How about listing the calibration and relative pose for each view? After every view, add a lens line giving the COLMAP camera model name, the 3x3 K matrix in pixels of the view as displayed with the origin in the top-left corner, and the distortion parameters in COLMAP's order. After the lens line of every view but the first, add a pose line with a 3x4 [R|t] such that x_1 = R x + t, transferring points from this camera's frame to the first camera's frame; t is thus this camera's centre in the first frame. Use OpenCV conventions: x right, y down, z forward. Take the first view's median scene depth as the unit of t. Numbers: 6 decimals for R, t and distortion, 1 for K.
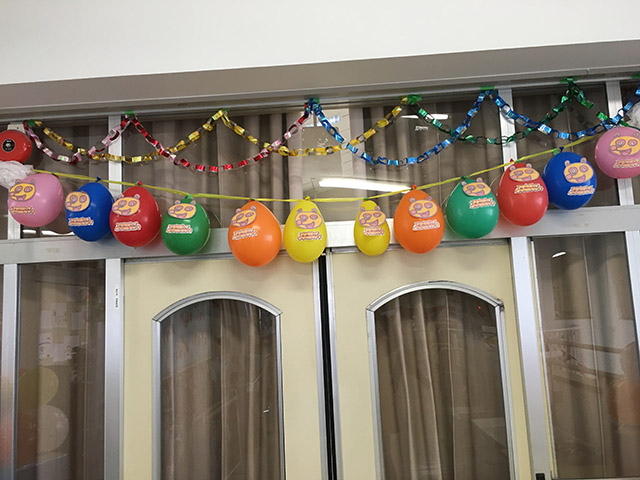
lens RADIAL K [[542.7, 0, 320.0], [0, 542.7, 240.0], [0, 0, 1]] dist [-0.005415, -0.002877]
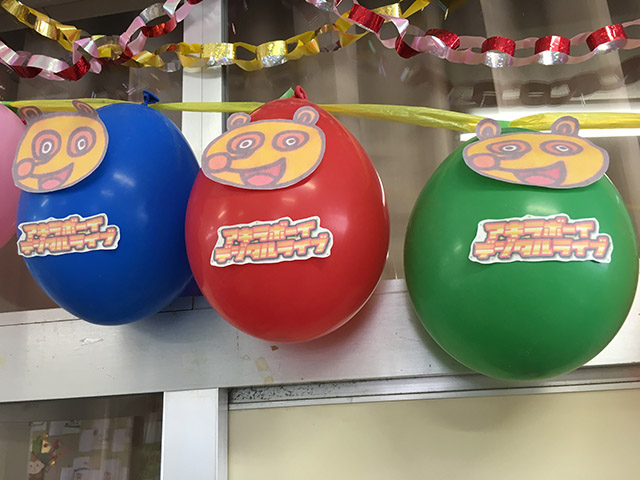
lens RADIAL K [[542.7, 0, 320.0], [0, 542.7, 240.0], [0, 0, 1]] dist [-0.005415, -0.002877]
pose [[0.994975, -0.034470, -0.094003, -0.309866], [0.016577, 0.982625, -0.184862, 0.013355], [0.098742, 0.182375, 0.978258, 0.780769]]
